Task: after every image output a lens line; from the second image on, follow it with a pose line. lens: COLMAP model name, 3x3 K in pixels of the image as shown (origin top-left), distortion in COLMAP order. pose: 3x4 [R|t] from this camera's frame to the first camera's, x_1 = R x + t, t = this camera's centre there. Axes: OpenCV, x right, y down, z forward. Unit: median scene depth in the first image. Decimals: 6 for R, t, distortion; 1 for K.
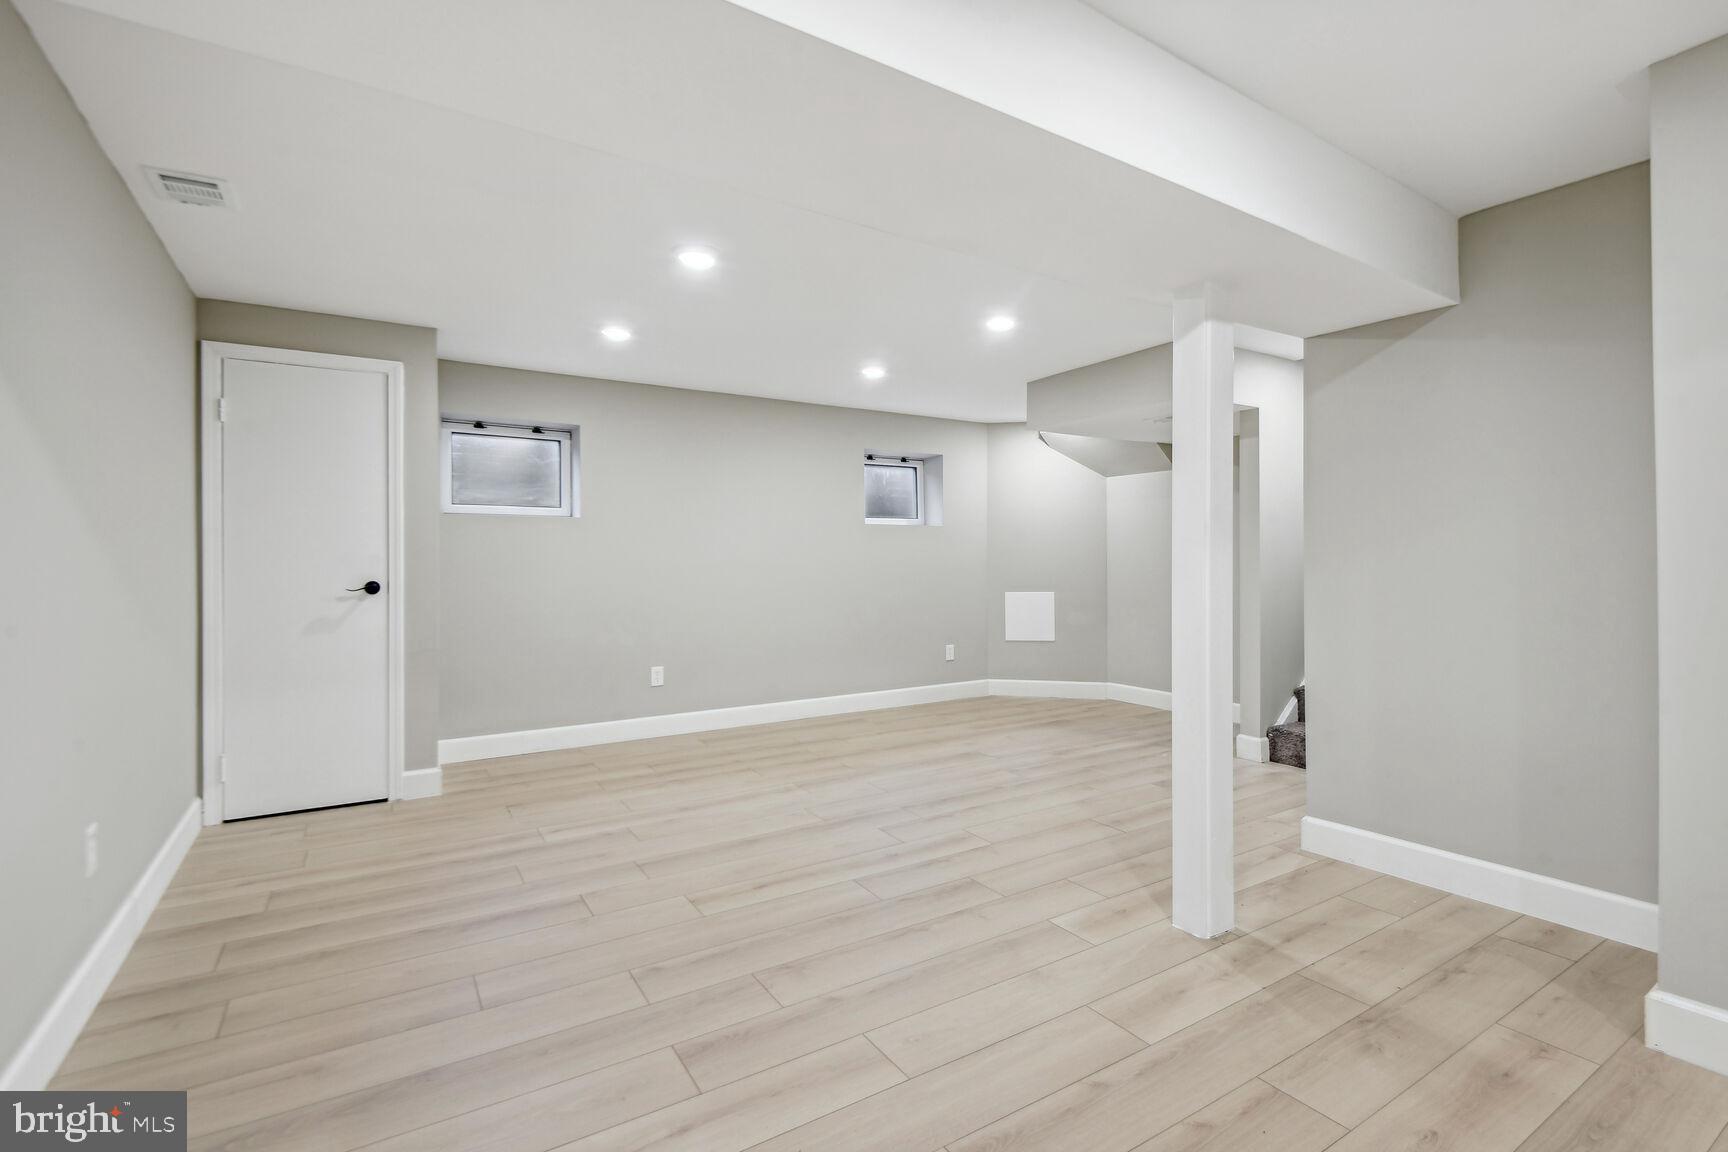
lens RADIAL K [[795.6, 0, 868.0], [0, 795.6, 571.3], [0, 0, 1]] dist [0.016232, -0.016942]
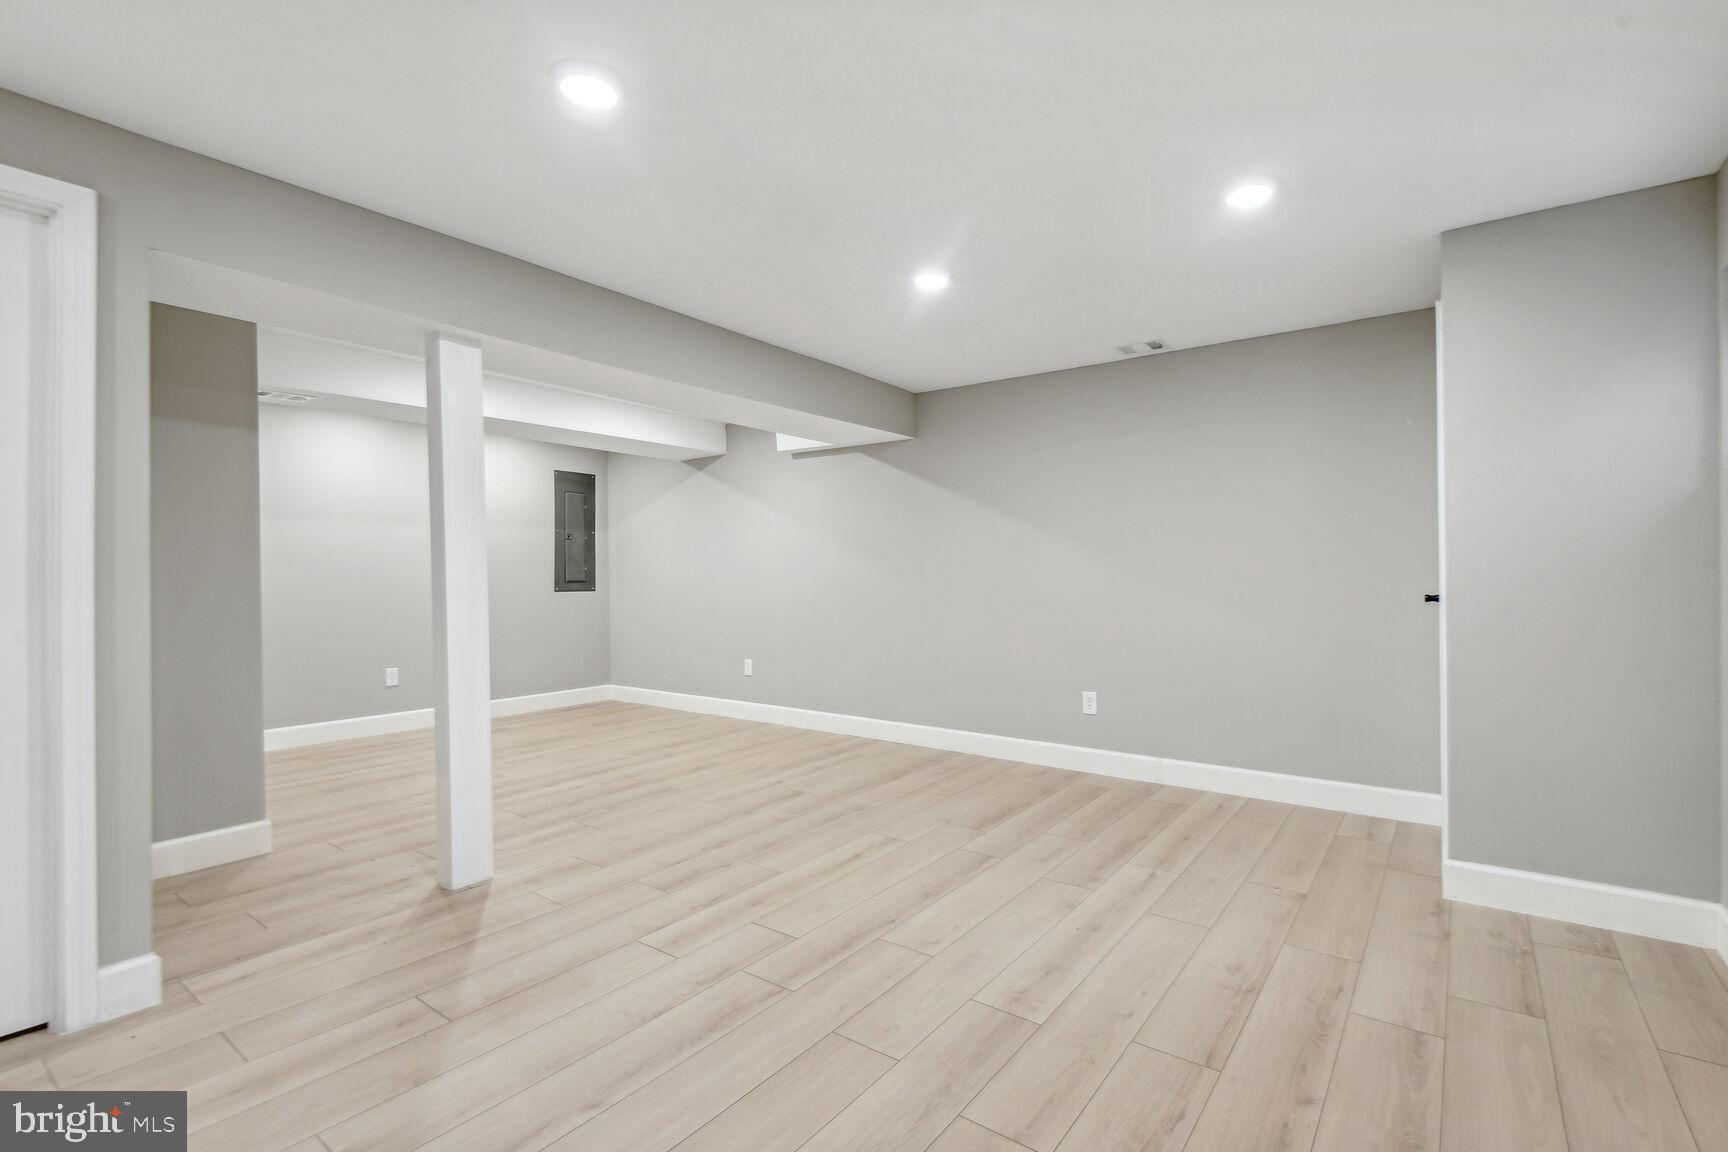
lens RADIAL K [[795.6, 0, 874.1], [0, 795.6, 568.9], [0, 0, 1]] dist [0.016232, -0.016942]
pose [[-0.931753, 0.008213, -0.363001, 0.230807], [0.005997, 0.999956, 0.007233, -0.019318], [0.363044, 0.004563, -0.931761, 1.897182]]
